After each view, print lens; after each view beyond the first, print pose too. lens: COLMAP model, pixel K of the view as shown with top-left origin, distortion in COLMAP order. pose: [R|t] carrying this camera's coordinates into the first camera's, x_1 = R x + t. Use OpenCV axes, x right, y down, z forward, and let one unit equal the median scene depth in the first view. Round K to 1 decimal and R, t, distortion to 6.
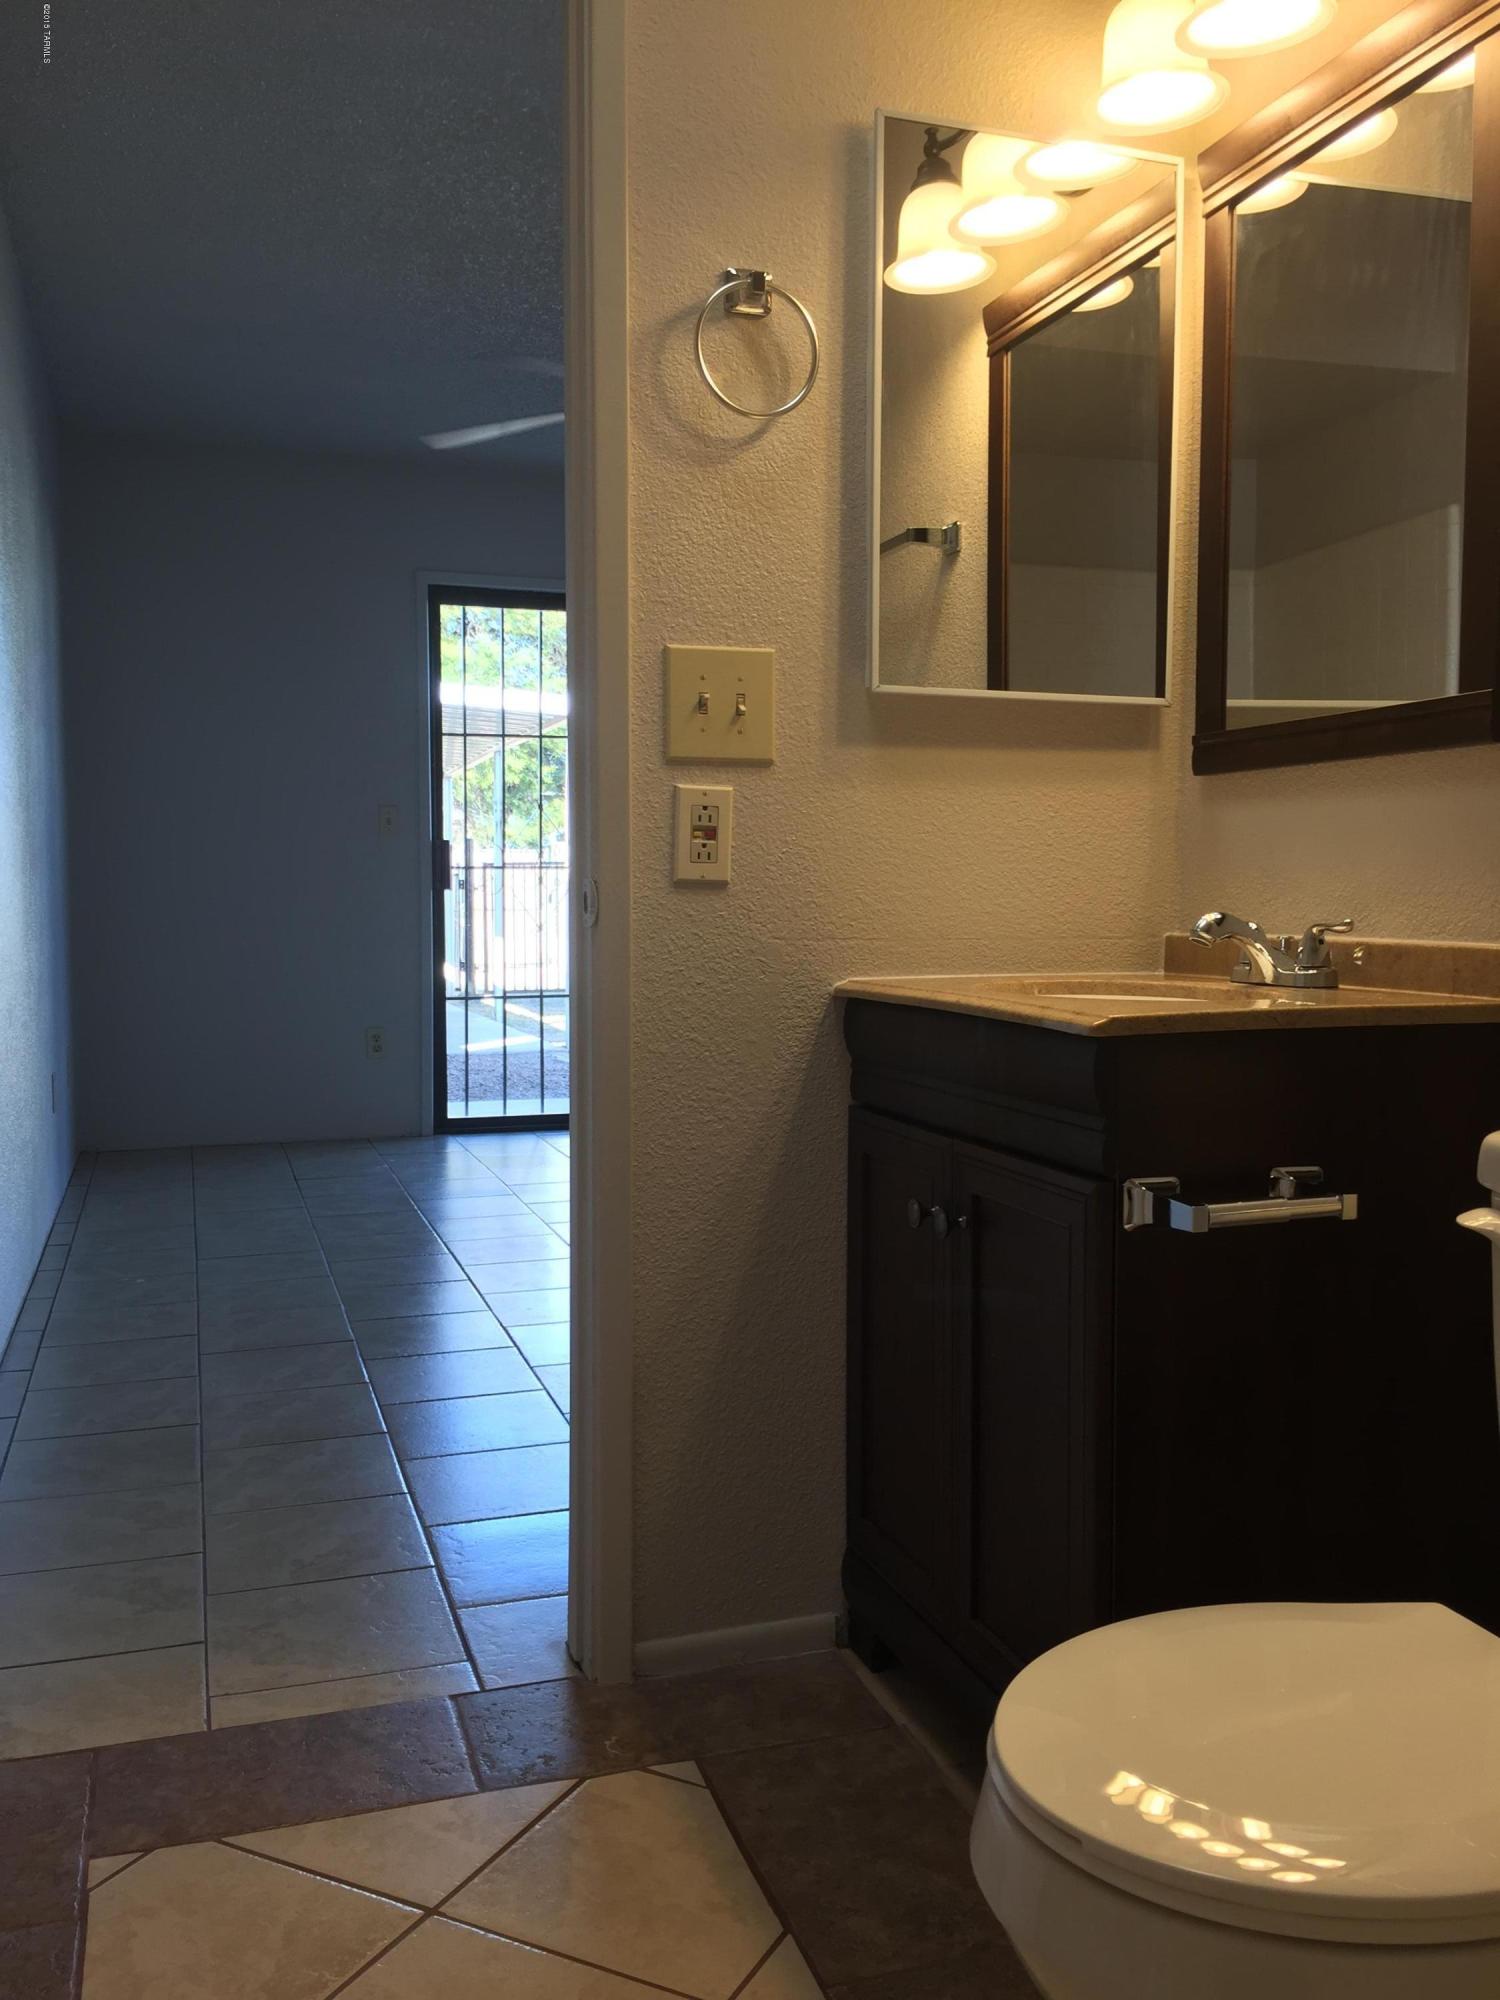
lens RADIAL K [[1703.8, 0, 750.4], [0, 1703.8, 996.7], [0, 0, 1]] dist [0.049671, -0.065300]
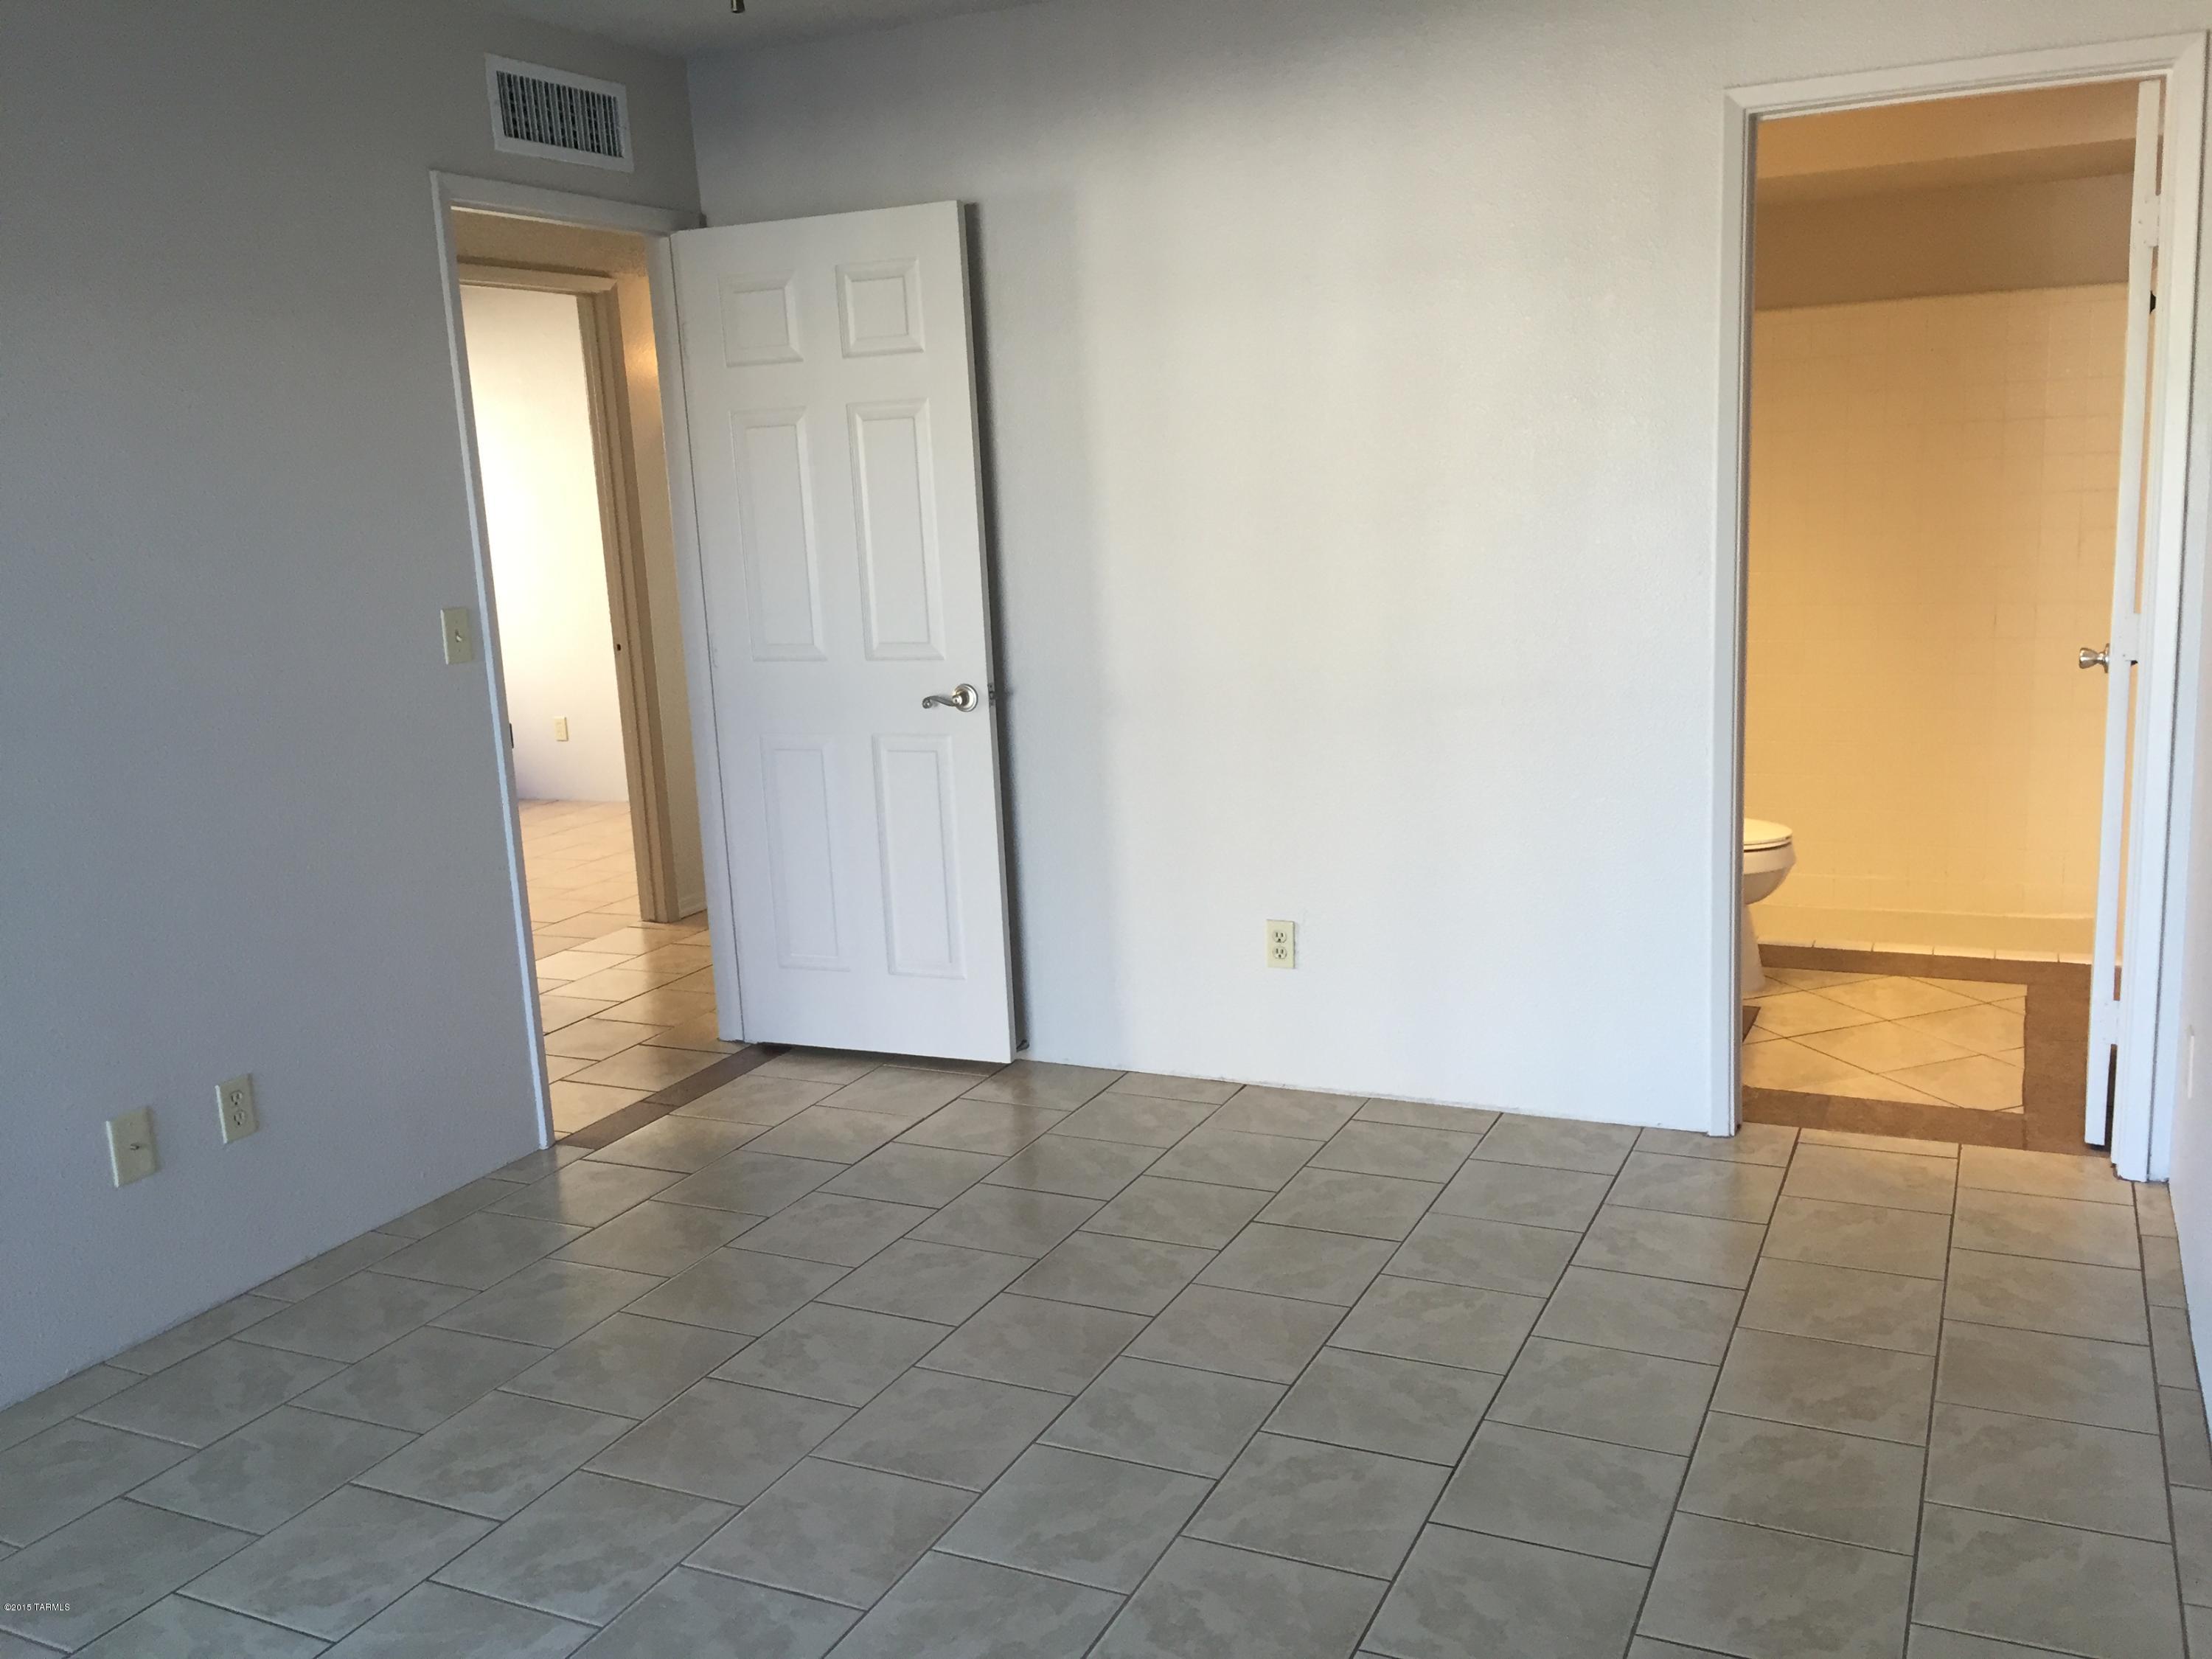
lens RADIAL K [[1884.4, 0, 1107.6], [0, 1884.4, 829.3], [0, 0, 1]] dist [0.049671, -0.065300]
pose [[-0.717909, -0.102644, 0.688528, -0.958893], [0.097441, 0.964516, 0.245387, -0.460424], [-0.689284, 0.243257, -0.682432, 2.744046]]
